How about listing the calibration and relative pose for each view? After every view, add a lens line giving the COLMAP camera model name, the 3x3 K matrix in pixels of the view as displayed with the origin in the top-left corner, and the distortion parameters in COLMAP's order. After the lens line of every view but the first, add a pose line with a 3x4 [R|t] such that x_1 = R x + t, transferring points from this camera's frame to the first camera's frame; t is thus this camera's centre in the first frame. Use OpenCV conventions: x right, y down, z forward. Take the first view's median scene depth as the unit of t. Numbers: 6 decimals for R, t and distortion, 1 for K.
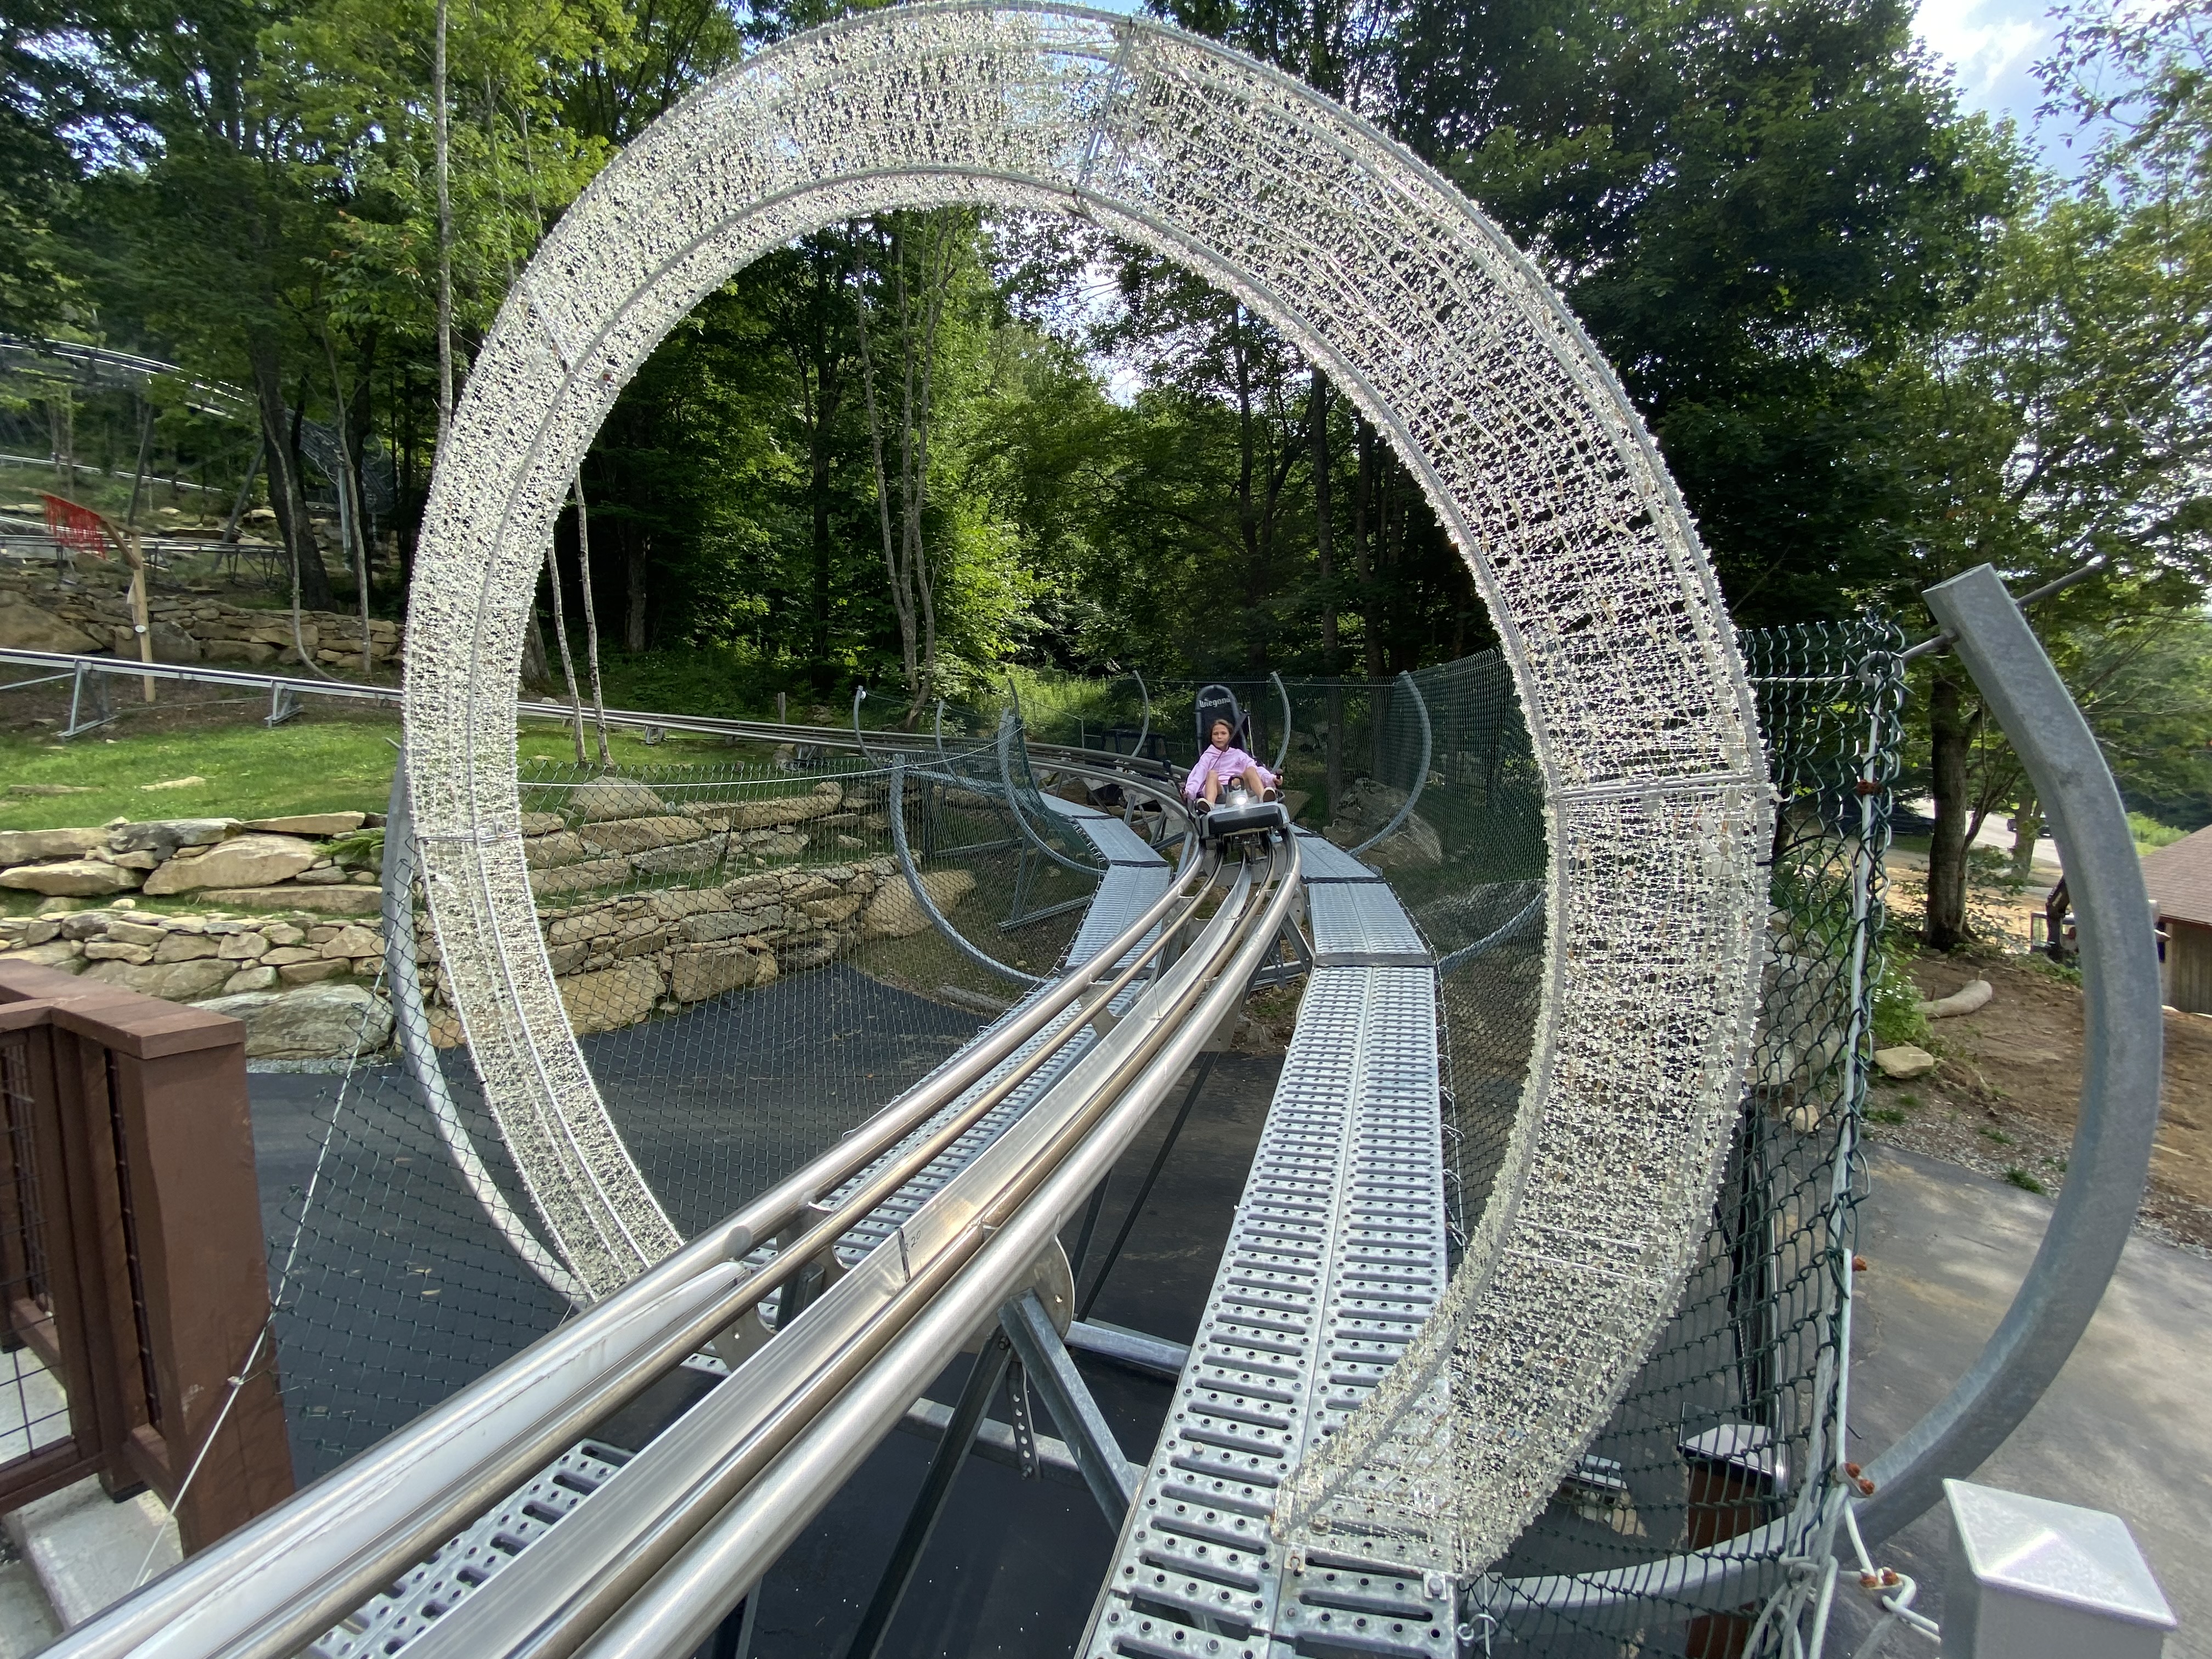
lens RADIAL K [[863.8, 0, 1161.6], [0, 863.8, 811.0], [0, 0, 1]] dist [-0.040066, -0.001111]
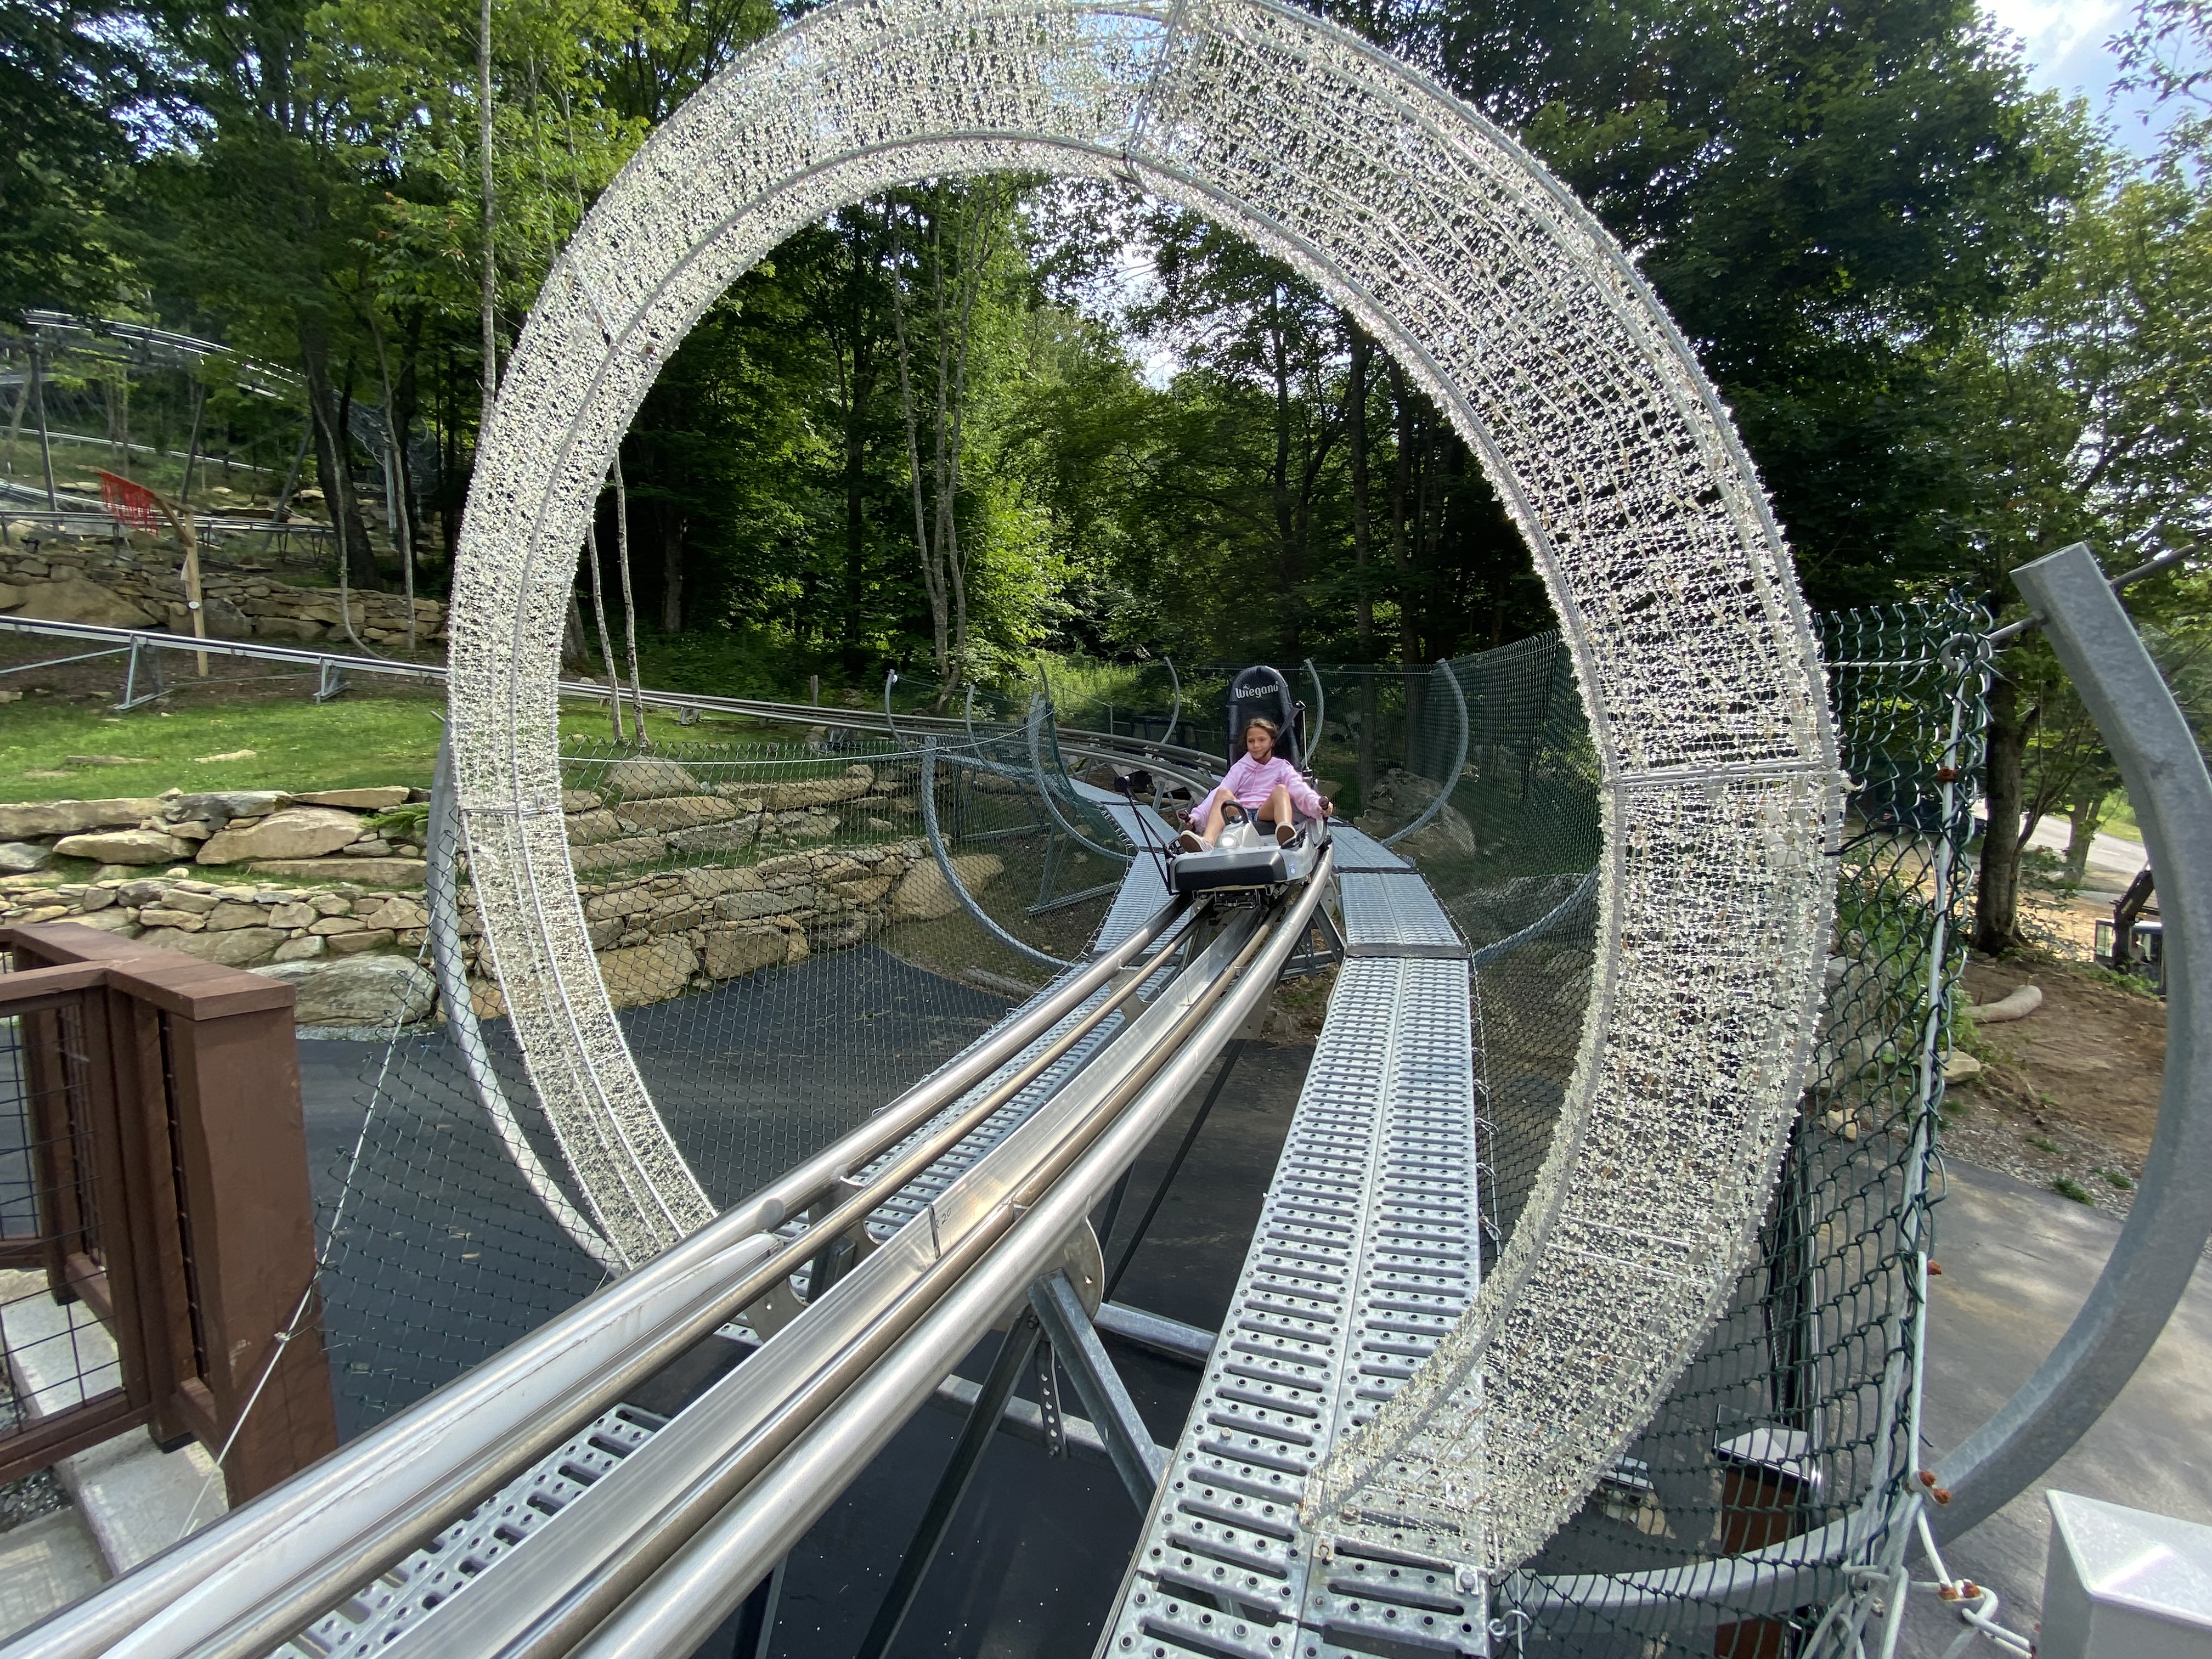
lens RADIAL K [[863.8, 0, 1160.7], [0, 863.8, 813.9], [0, 0, 1]] dist [-0.040066, -0.001111]
pose [[0.999370, 0.017081, -0.031123, -0.005746], [-0.016577, 0.999728, 0.016389, 0.003428], [0.031394, -0.015863, 0.999381, 0.004713]]
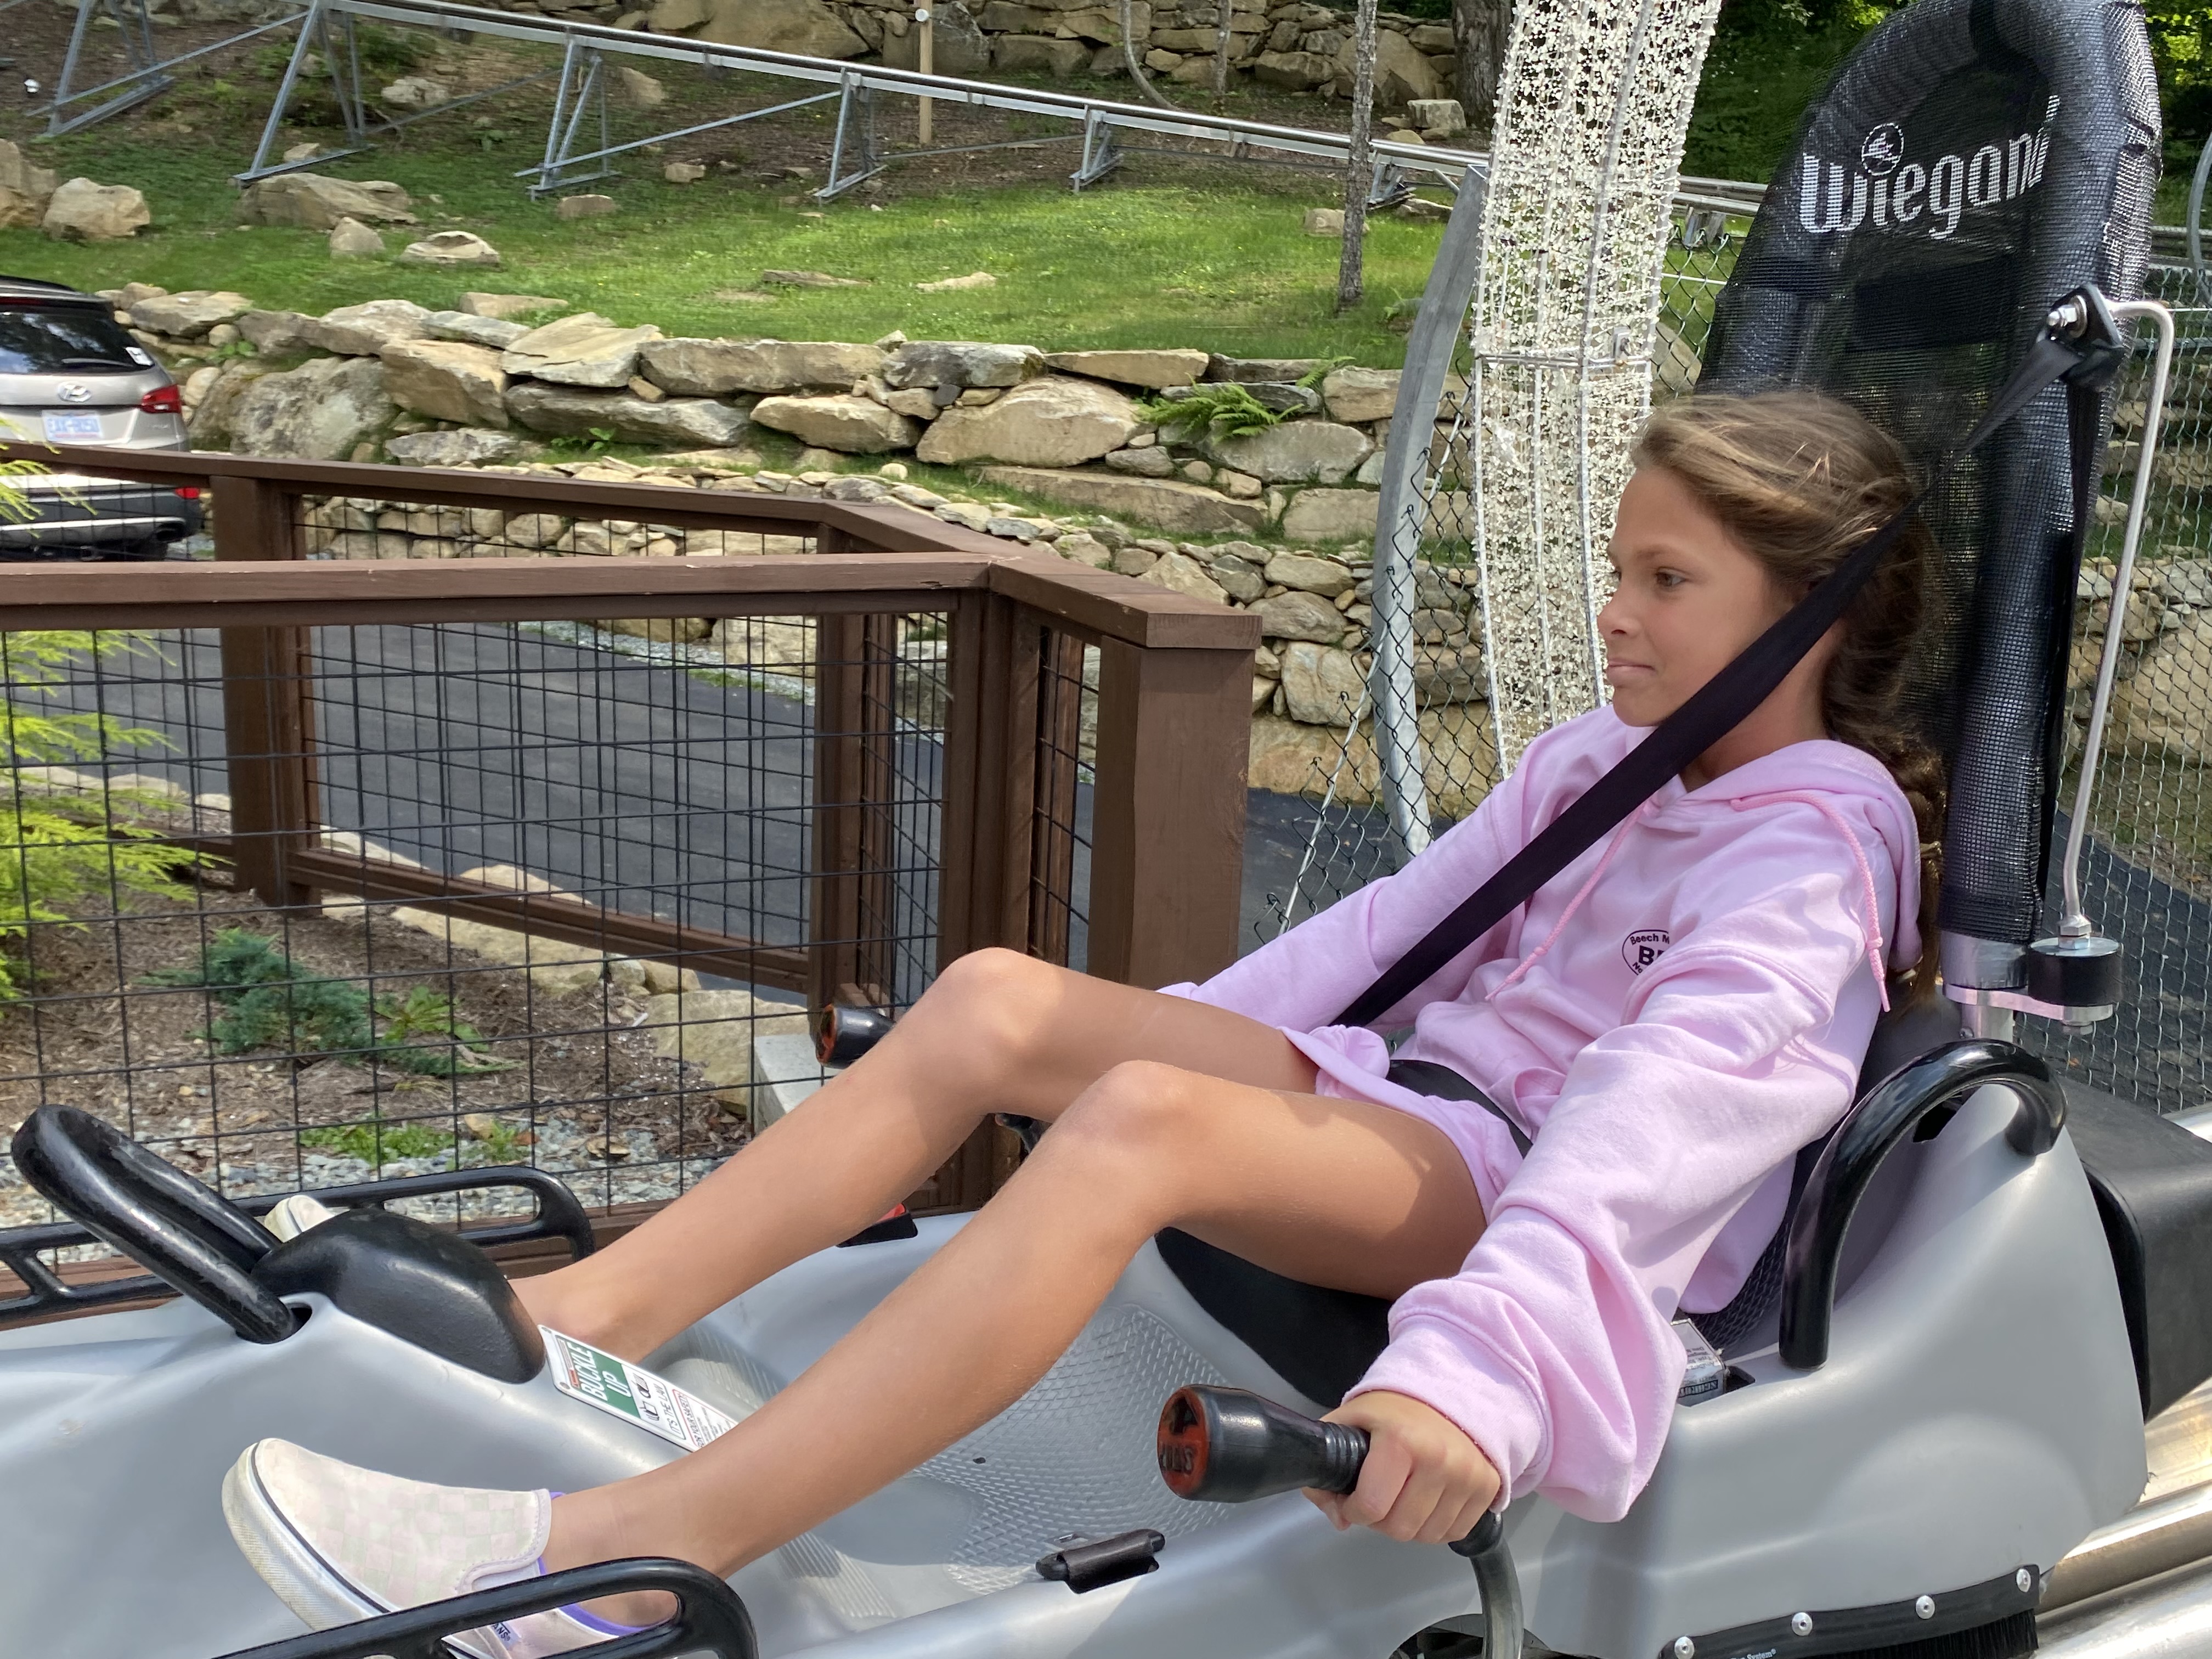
lens RADIAL K [[2032.1, 0, 1080.8], [0, 2032.1, 868.8], [0, 0, 1]] dist [0.002208, 0.000000]
pose [[0.706091, 0.232118, -0.668997, -0.052220], [-0.093790, 0.967082, 0.236552, 0.036430], [0.701882, -0.104282, 0.704618, -0.089840]]
